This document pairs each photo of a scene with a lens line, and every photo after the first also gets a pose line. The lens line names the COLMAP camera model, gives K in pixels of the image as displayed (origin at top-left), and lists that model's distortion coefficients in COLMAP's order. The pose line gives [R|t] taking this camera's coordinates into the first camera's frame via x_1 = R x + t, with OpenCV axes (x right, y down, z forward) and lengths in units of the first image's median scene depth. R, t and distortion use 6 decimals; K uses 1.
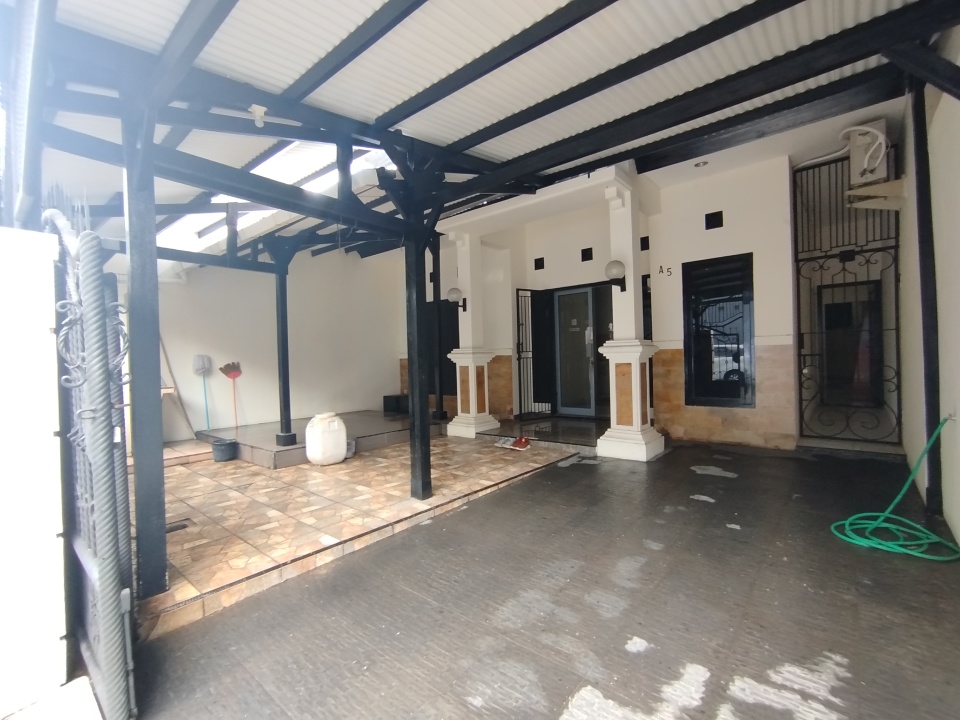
lens RADIAL K [[432.0, 0, 480.0], [0, 432.0, 360.0], [0, 0, 1]] dist [-0.021562, 0.016716]
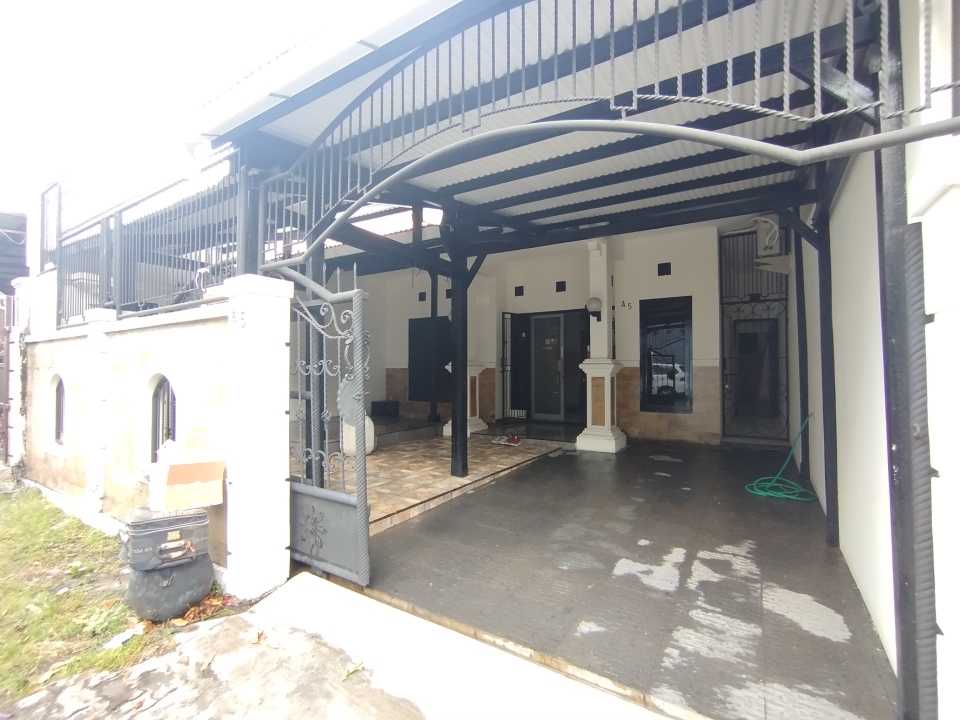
lens RADIAL K [[432.0, 0, 480.0], [0, 432.0, 360.0], [0, 0, 1]] dist [-0.021562, 0.016716]
pose [[0.989554, 0.031045, 0.140778, -0.208335], [-0.027028, 0.999174, -0.030353, 0.005804], [-0.141604, 0.026231, 0.989576, -0.235001]]
